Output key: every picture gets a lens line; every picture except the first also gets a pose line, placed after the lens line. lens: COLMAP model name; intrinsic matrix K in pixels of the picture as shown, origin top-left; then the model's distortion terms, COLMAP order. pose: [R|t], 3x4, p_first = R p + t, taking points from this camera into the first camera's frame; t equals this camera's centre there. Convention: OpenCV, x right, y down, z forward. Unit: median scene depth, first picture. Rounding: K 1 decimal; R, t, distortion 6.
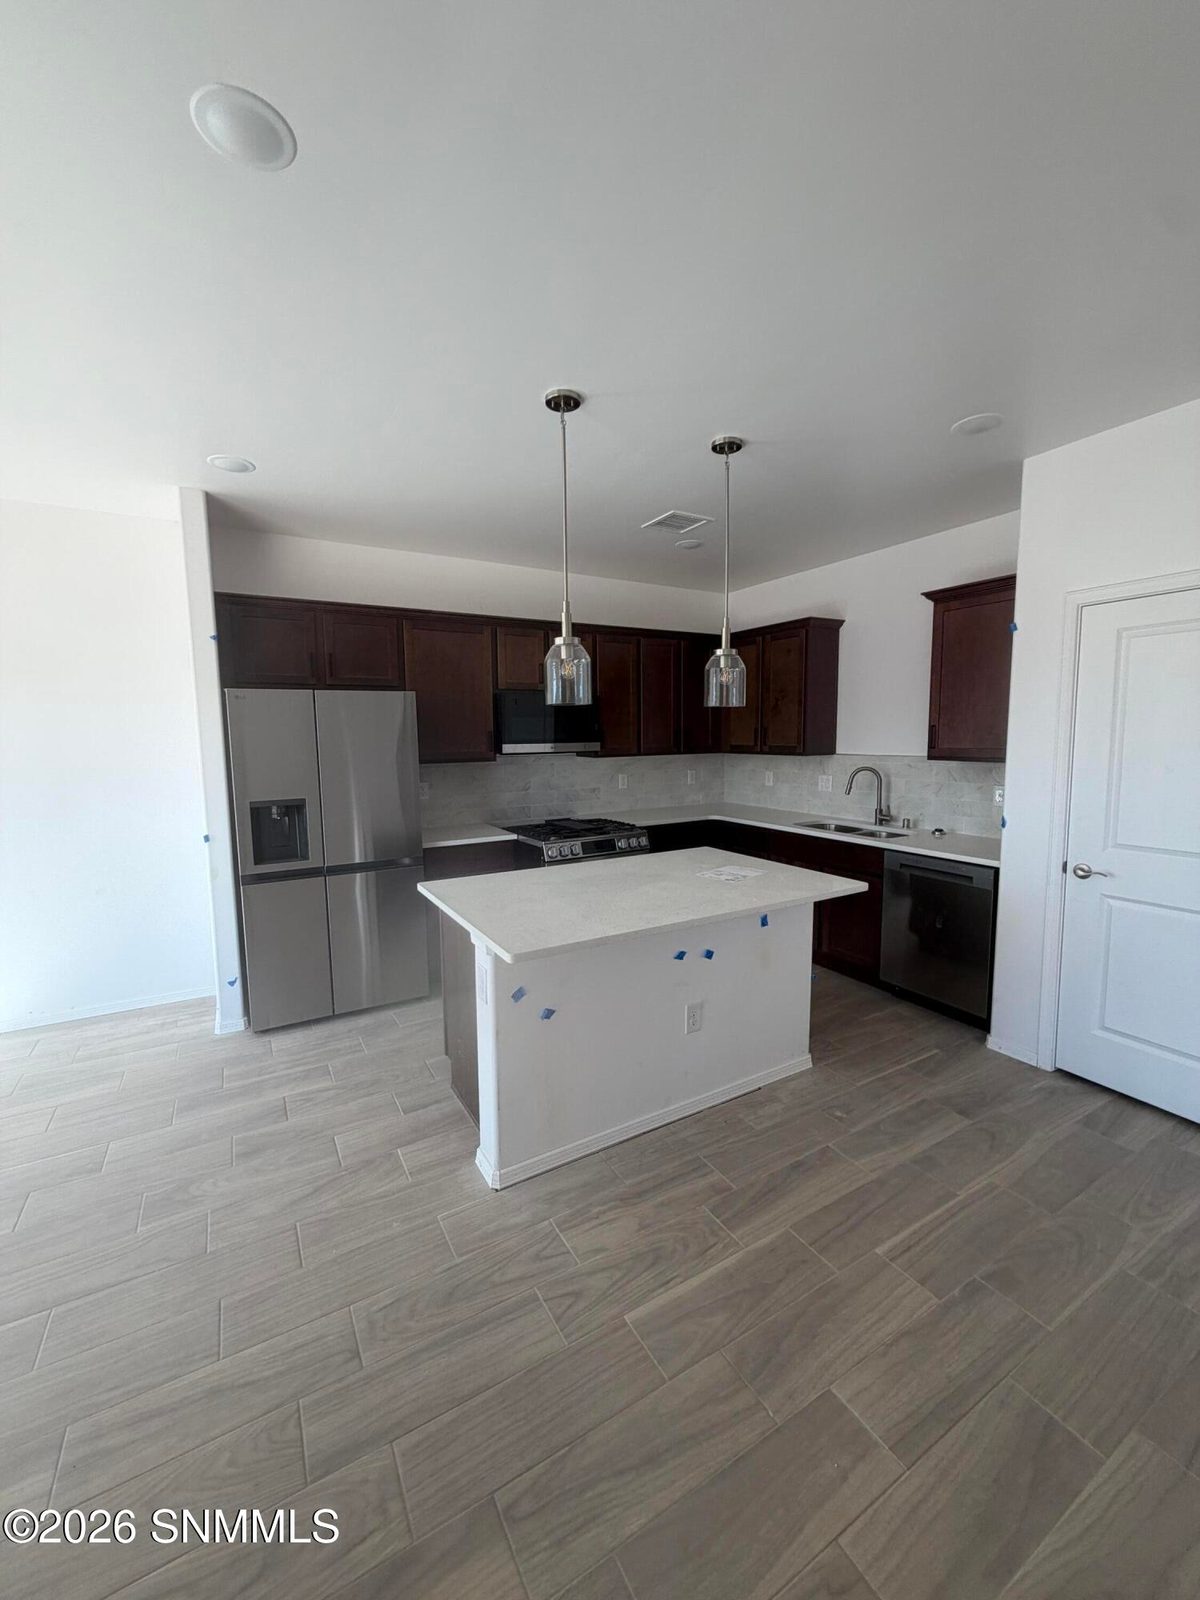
lens RADIAL K [[638.0, 0, 601.7], [0, 638.0, 797.3], [0, 0, 1]] dist [-0.002109, -0.000728]
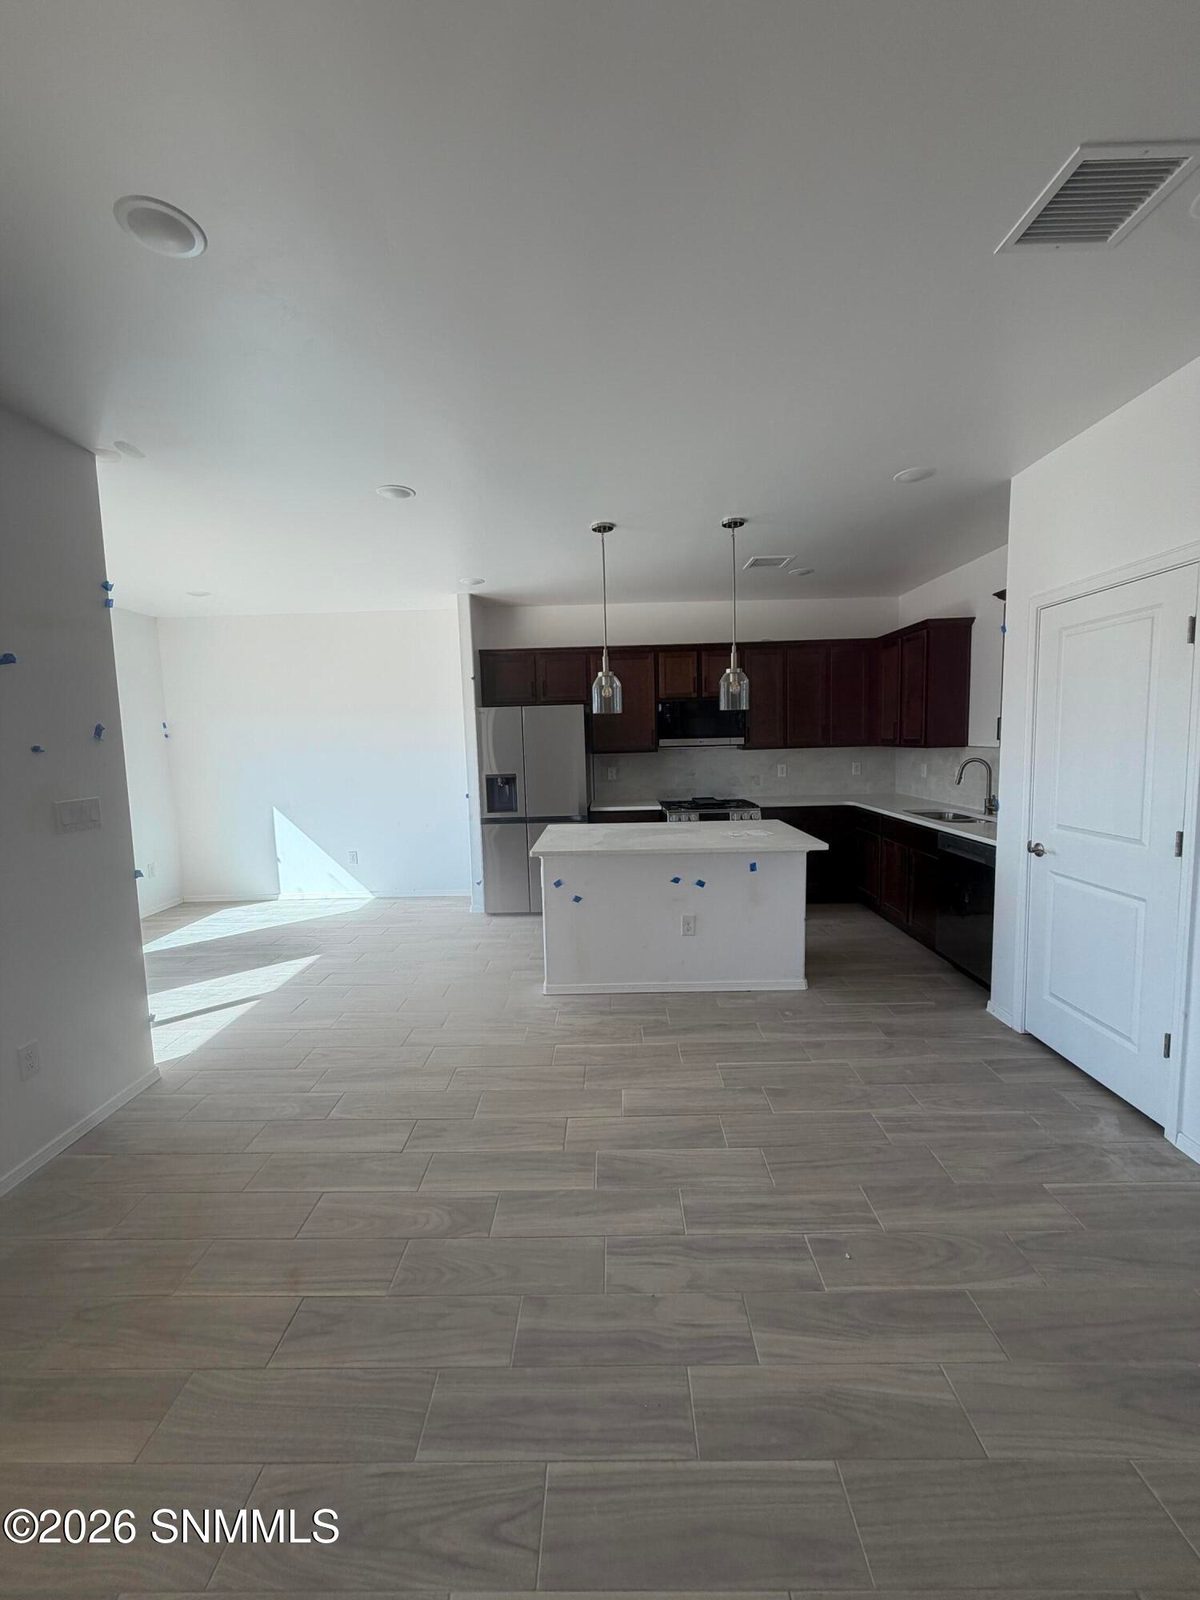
lens RADIAL K [[638.0, 0, 601.7], [0, 638.0, 797.3], [0, 0, 1]] dist [-0.002109, -0.000728]
pose [[0.856425, 0.037567, -0.514902, 0.631381], [-0.036388, 0.999261, 0.012383, 0.037765], [0.514987, 0.008131, 0.857159, -0.310882]]
